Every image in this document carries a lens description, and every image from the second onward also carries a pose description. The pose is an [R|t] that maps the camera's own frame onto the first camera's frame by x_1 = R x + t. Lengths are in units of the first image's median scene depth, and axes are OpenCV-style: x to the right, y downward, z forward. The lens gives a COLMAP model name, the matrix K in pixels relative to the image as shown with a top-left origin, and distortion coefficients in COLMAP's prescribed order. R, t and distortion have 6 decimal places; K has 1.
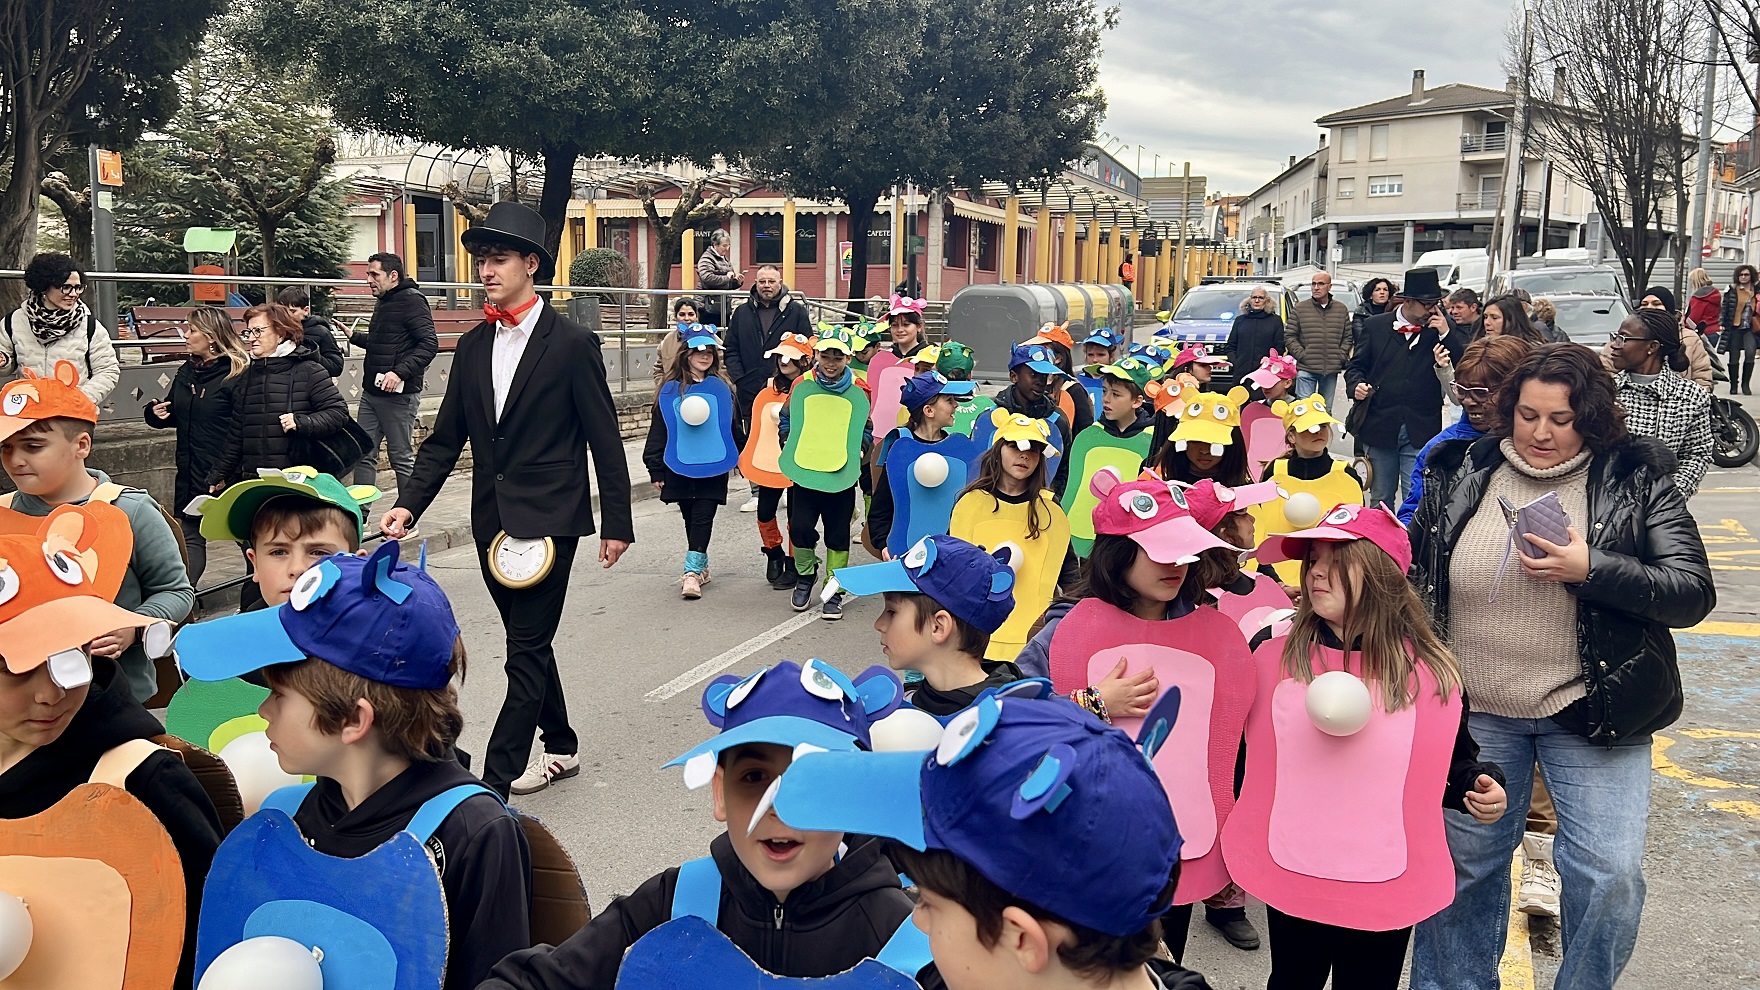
lens RADIAL K [[1515.0, 0, 866.1], [0, 1515.0, 506.1], [0, 0, 1]] dist [0.079899, -0.127237]
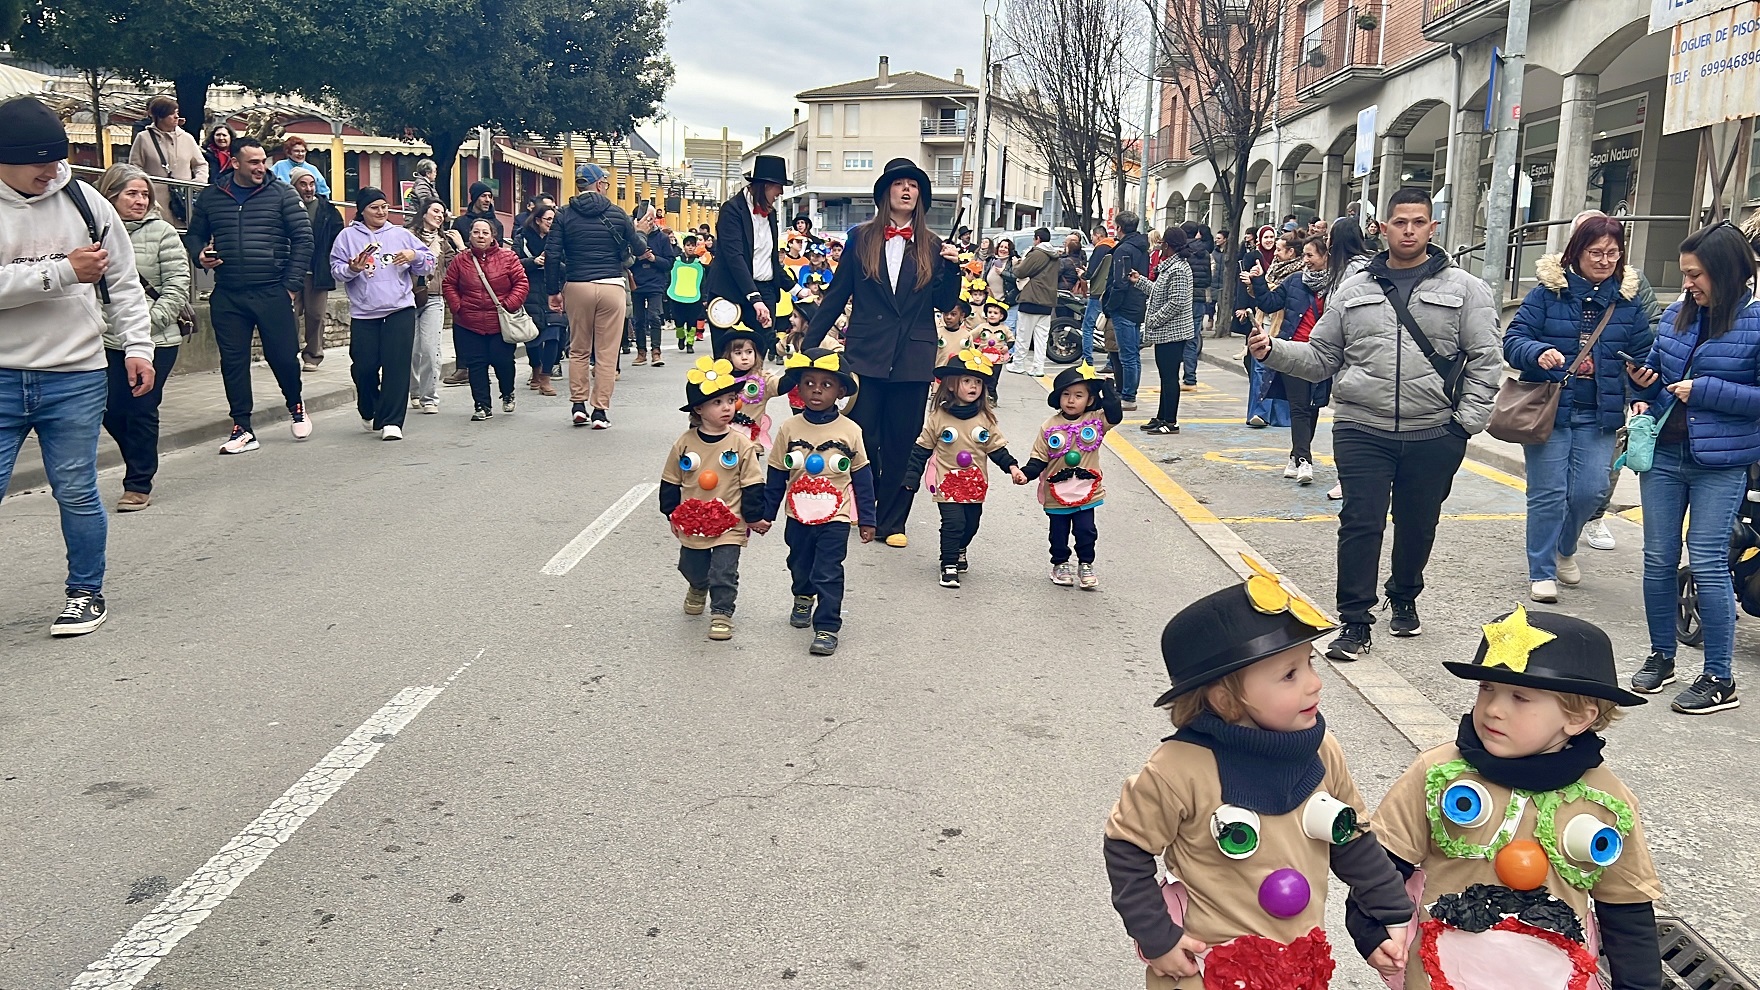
lens RADIAL K [[1515.0, 0, 879.1], [0, 1515.0, 530.9], [0, 0, 1]] dist [0.079899, -0.127237]
pose [[0.936530, -0.030695, 0.349242, -0.040500], [0.016855, 0.998950, 0.042601, 0.011931], [-0.350183, -0.034011, 0.936064, -0.046042]]
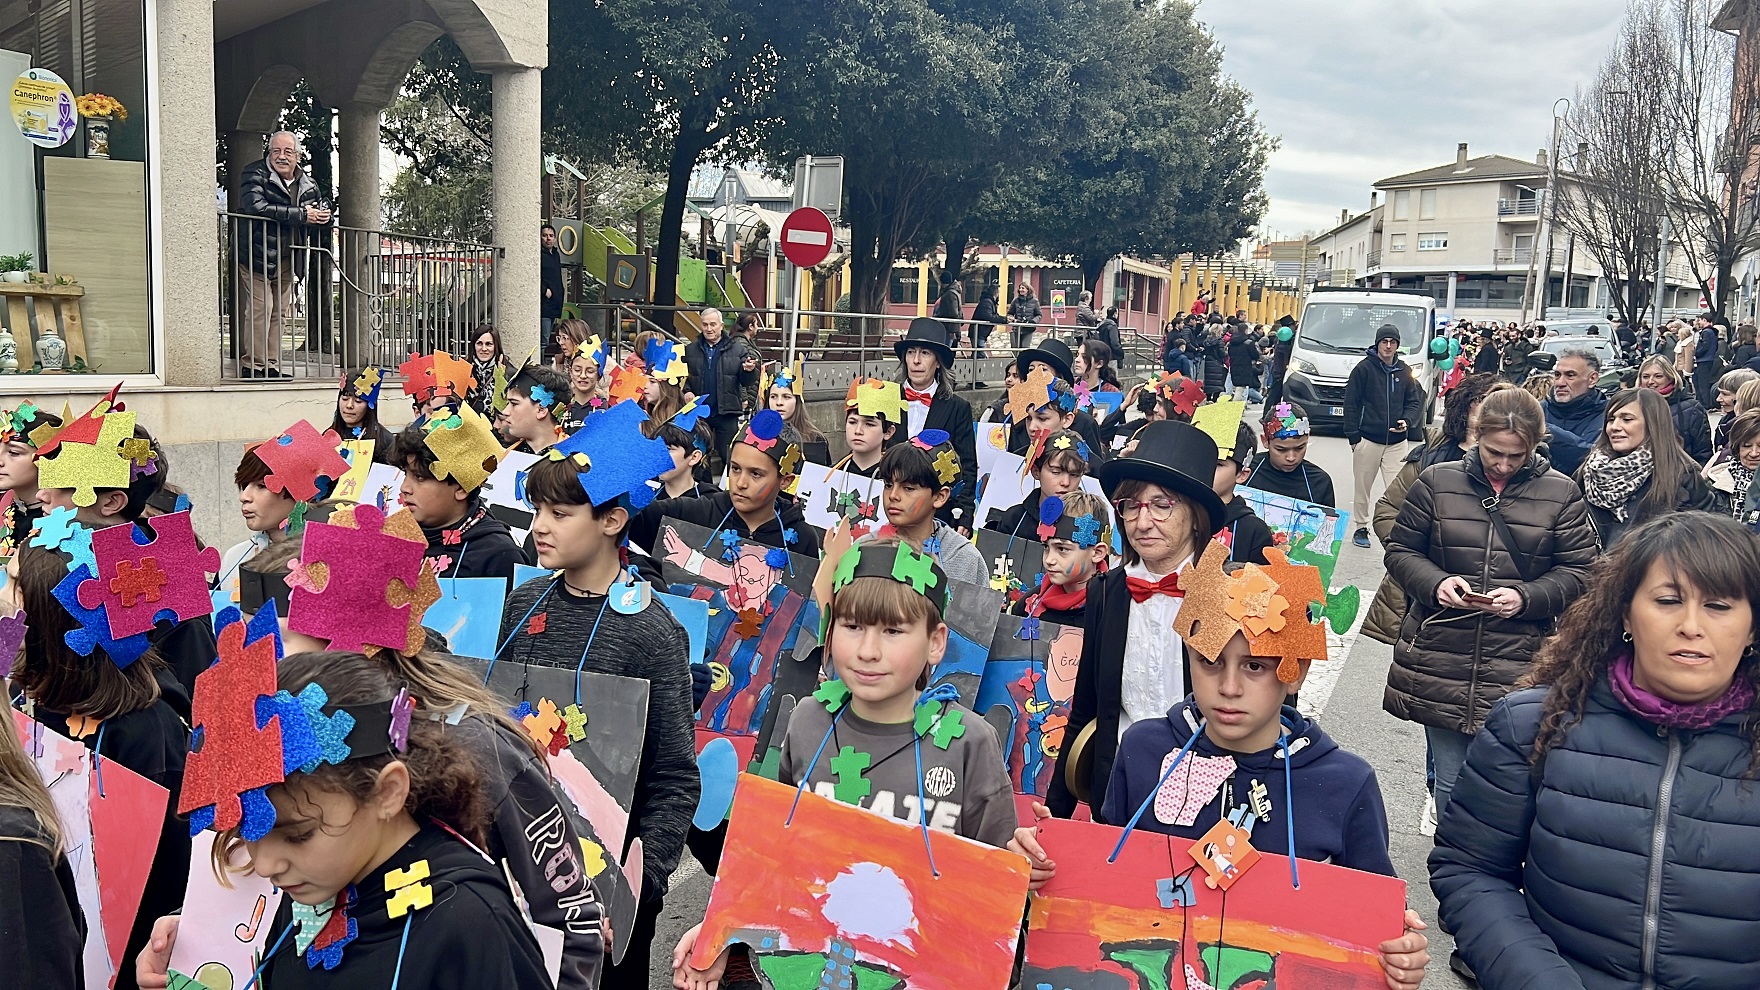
lens RADIAL K [[1515.0, 0, 869.9], [0, 1515.0, 544.2], [0, 0, 1]] dist [0.079899, -0.127237]
pose [[0.999769, 0.019569, -0.008931, -0.080110], [-0.019524, 0.999797, 0.005068, 0.025987], [0.009028, -0.004893, 0.999947, -0.185484]]
